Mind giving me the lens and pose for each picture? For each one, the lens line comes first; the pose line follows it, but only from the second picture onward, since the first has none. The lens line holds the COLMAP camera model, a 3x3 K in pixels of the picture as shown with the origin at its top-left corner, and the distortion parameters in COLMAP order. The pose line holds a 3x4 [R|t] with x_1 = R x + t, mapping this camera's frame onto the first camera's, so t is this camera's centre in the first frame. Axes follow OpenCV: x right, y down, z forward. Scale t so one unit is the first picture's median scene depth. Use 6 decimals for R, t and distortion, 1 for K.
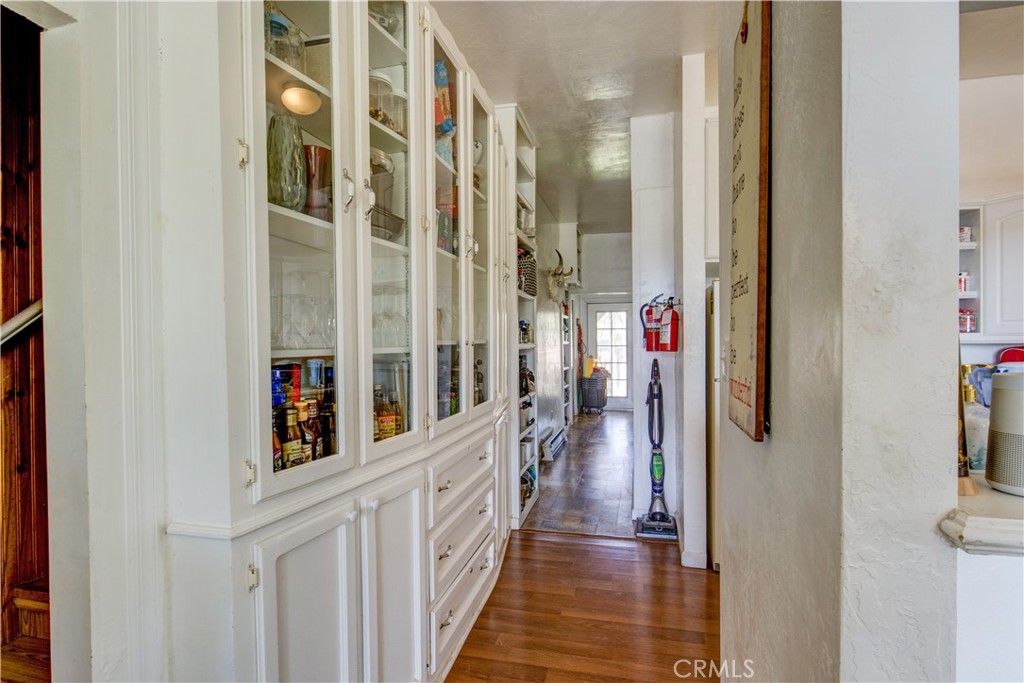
lens RADIAL K [[510.4, 0, 509.9], [0, 510.4, 345.8], [0, 0, 1]] dist [-0.007308, -0.001567]
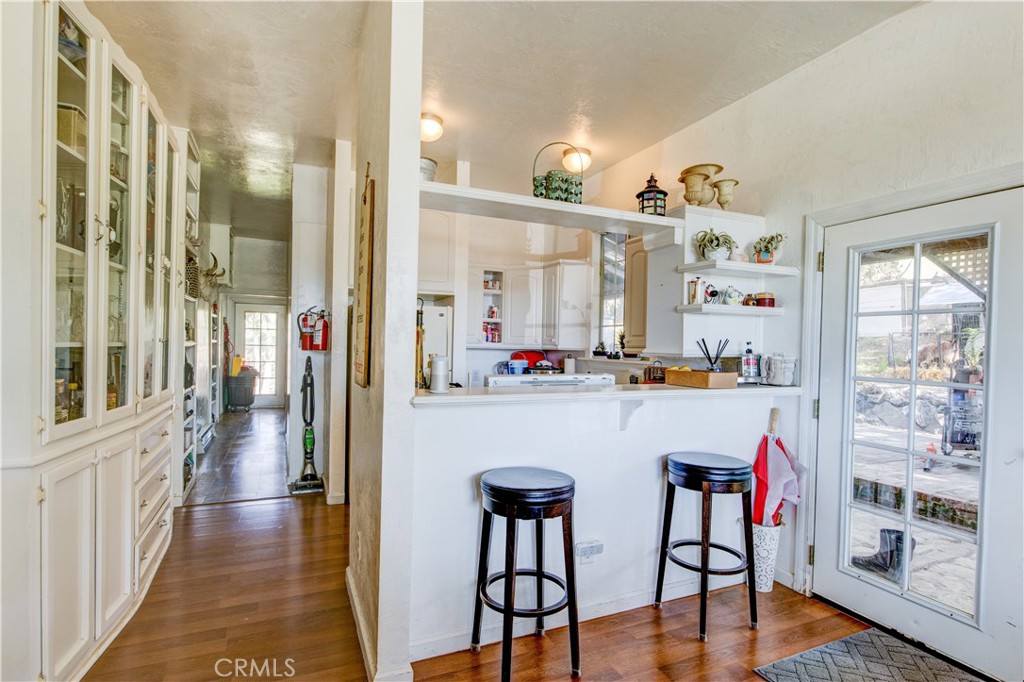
lens RADIAL K [[510.4, 0, 508.3], [0, 510.4, 348.8], [0, 0, 1]] dist [-0.007308, -0.001567]
pose [[0.786974, 0.019627, 0.616674, -0.113275], [-0.021291, 0.999763, -0.004649, 0.002215], [-0.616619, -0.009470, 0.787205, -0.323195]]
